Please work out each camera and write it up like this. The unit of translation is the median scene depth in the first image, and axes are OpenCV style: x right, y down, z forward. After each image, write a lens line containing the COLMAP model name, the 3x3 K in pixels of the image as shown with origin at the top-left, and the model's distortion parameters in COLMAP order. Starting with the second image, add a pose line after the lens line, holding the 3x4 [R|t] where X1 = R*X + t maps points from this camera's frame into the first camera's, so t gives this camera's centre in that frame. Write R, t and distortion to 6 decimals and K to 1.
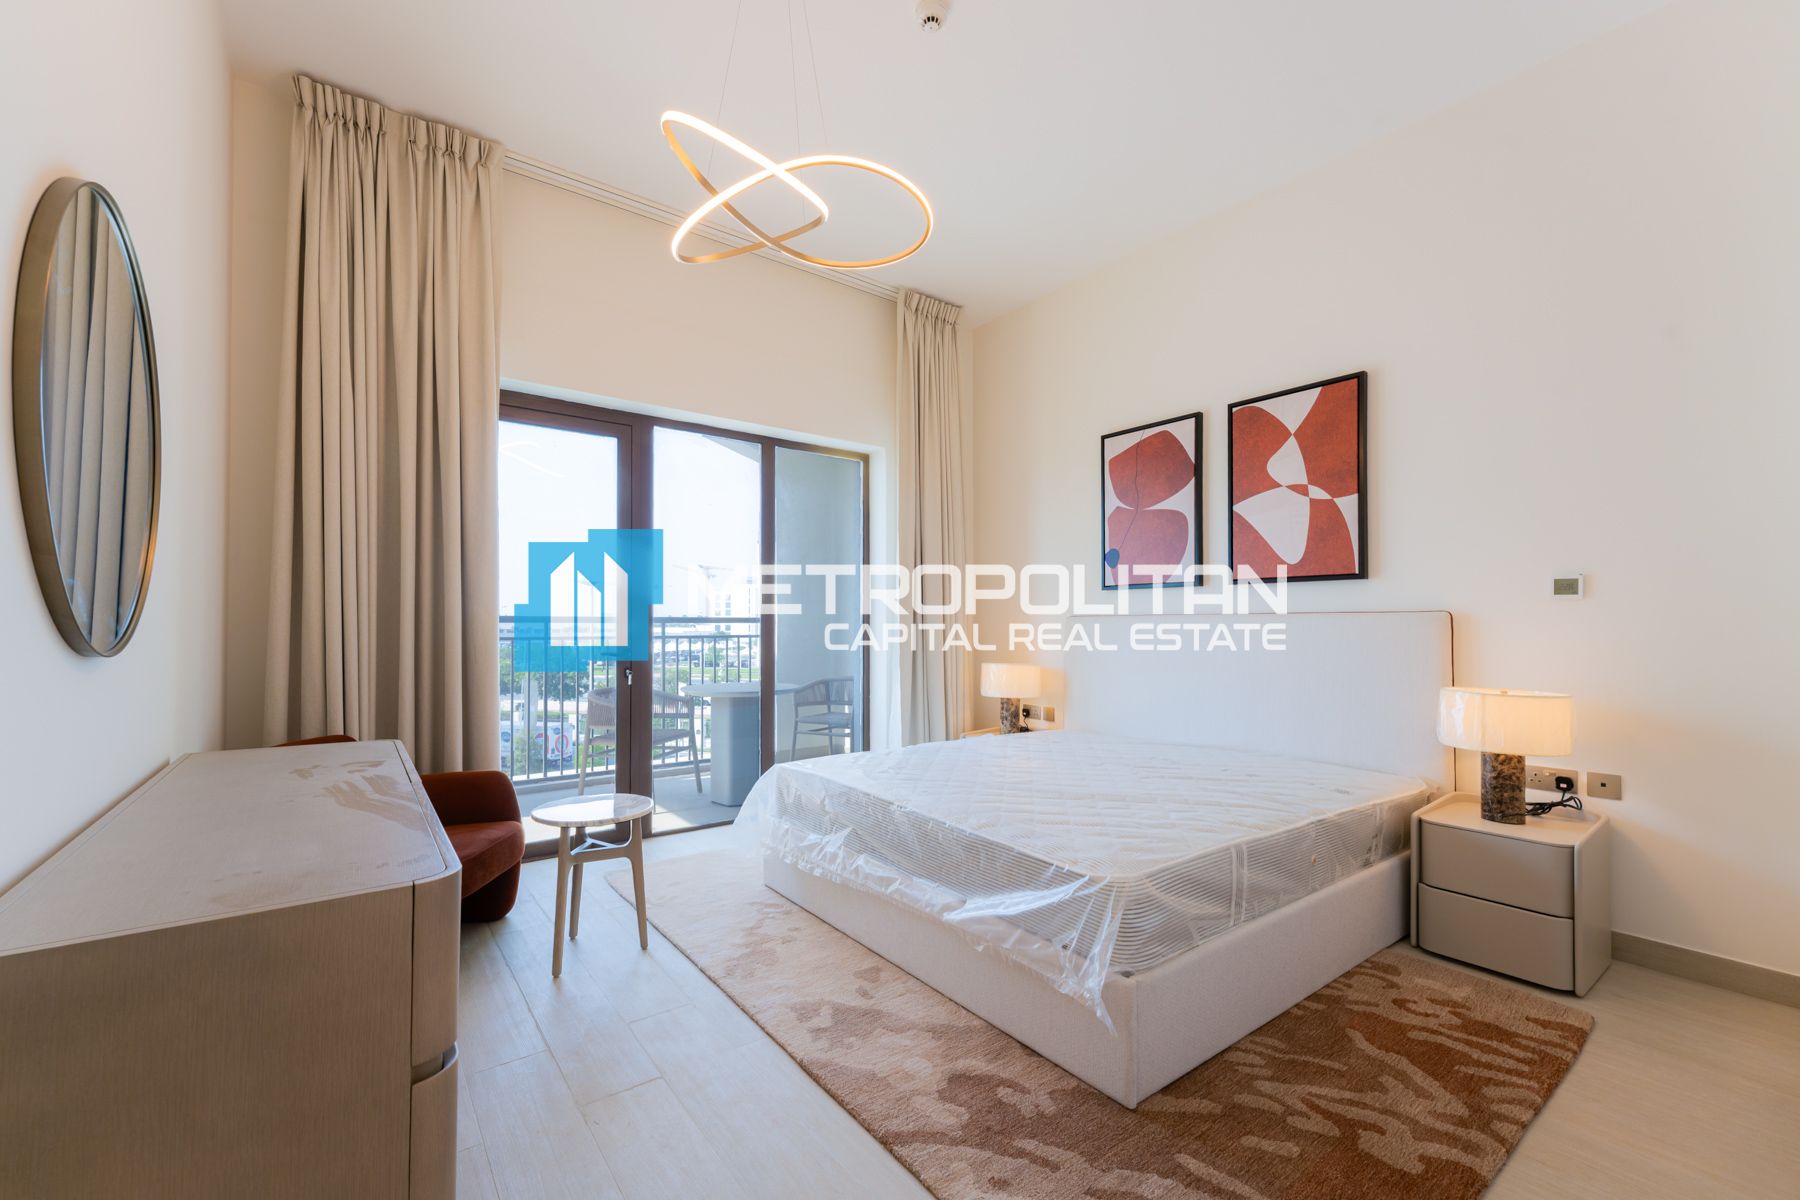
lens RADIAL K [[730.1, 0, 899.9], [0, 730.1, 613.9], [0, 0, 1]] dist [-0.001813, -0.000372]
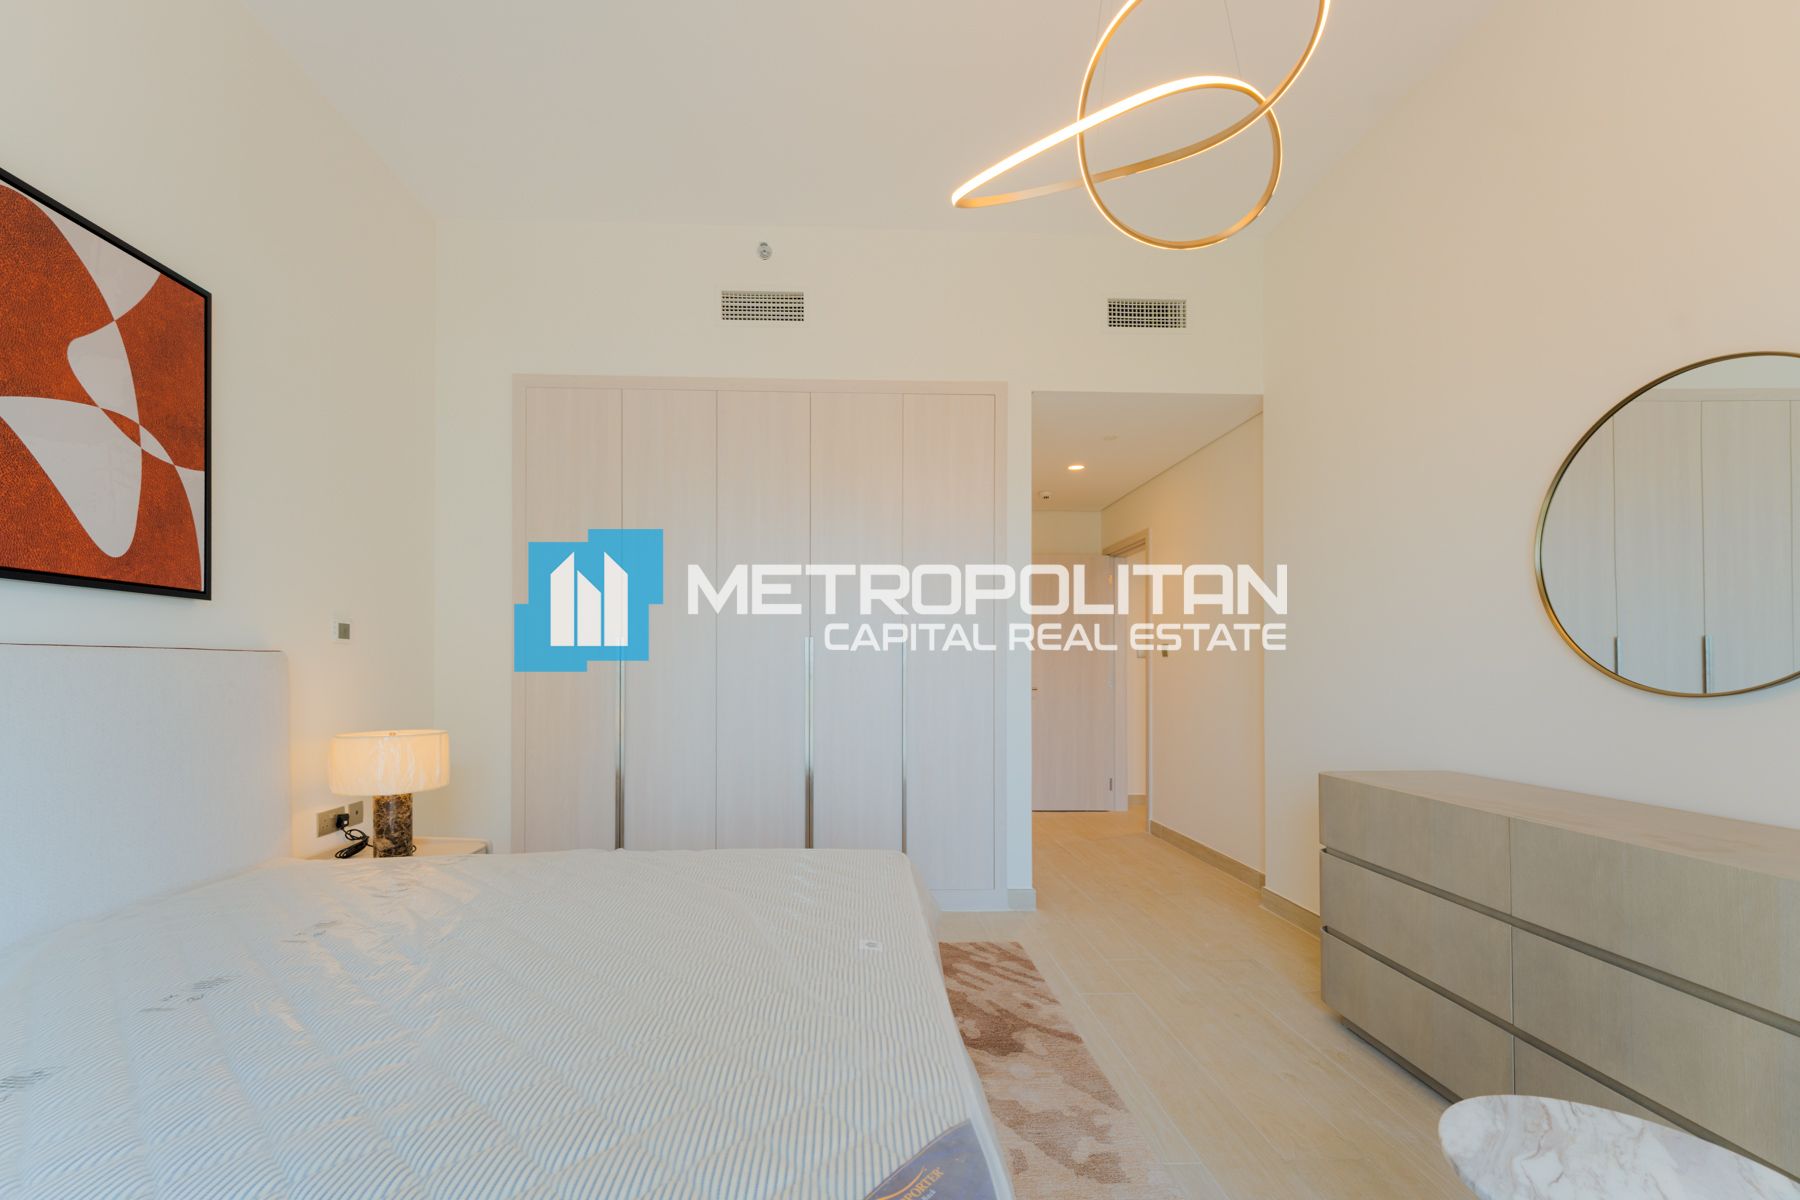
lens RADIAL K [[730.1, 0, 854.2], [0, 730.1, 664.8], [0, 0, 1]] dist [-0.001813, -0.000372]
pose [[-0.812112, 0.000625, 0.583502, -0.232366], [-0.009040, 0.999866, -0.013654, 0.014466], [-0.583432, -0.016363, -0.811997, 1.140964]]
